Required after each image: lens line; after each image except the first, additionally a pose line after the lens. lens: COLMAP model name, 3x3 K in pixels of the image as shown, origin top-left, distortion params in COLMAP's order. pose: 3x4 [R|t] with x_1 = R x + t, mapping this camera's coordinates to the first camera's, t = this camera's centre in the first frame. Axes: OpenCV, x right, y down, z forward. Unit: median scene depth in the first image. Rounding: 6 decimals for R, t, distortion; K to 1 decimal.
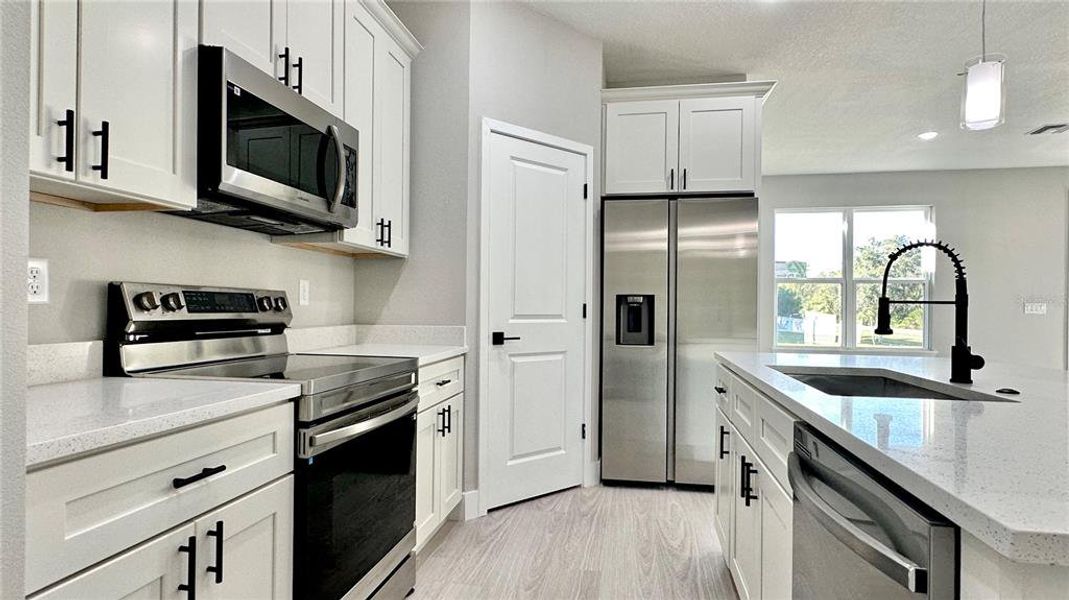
lens RADIAL K [[568.5, 0, 536.1], [0, 568.5, 306.5], [0, 0, 1]] dist [0.006258, -0.000230]
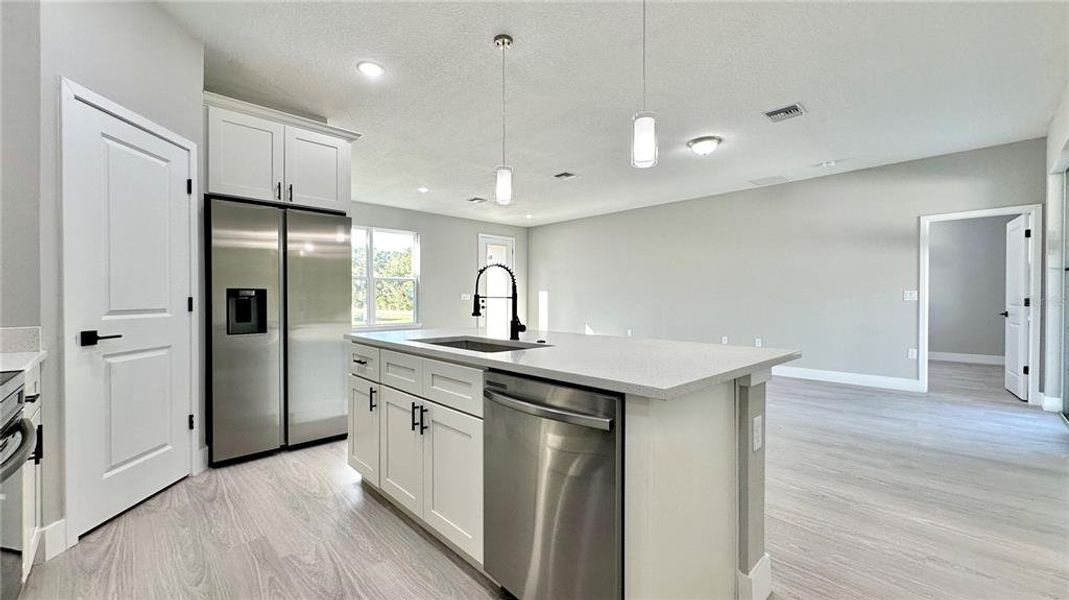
lens RADIAL K [[428.2, 0, 536.8], [0, 428.2, 300.3], [0, 0, 1]] dist [-0.000264, -0.000045]
pose [[0.581430, -0.014732, 0.813463, -0.189683], [0.002934, 0.999868, 0.016010, -0.010230], [-0.813591, -0.006922, 0.581396, 0.052629]]
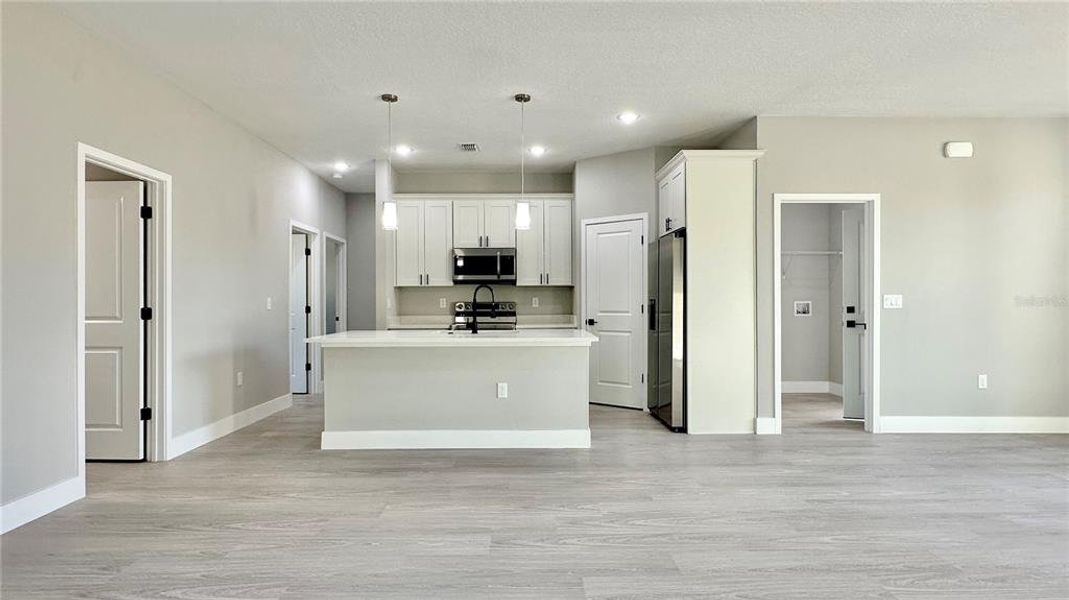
lens RADIAL K [[568.5, 0, 533.2], [0, 568.5, 299.5], [0, 0, 1]] dist [0.006258, -0.000230]
pose [[0.196343, -0.014176, -0.980433, 1.837791], [0.009216, 0.999878, -0.012611, -0.002103], [0.980492, -0.006559, 0.196449, 0.356099]]
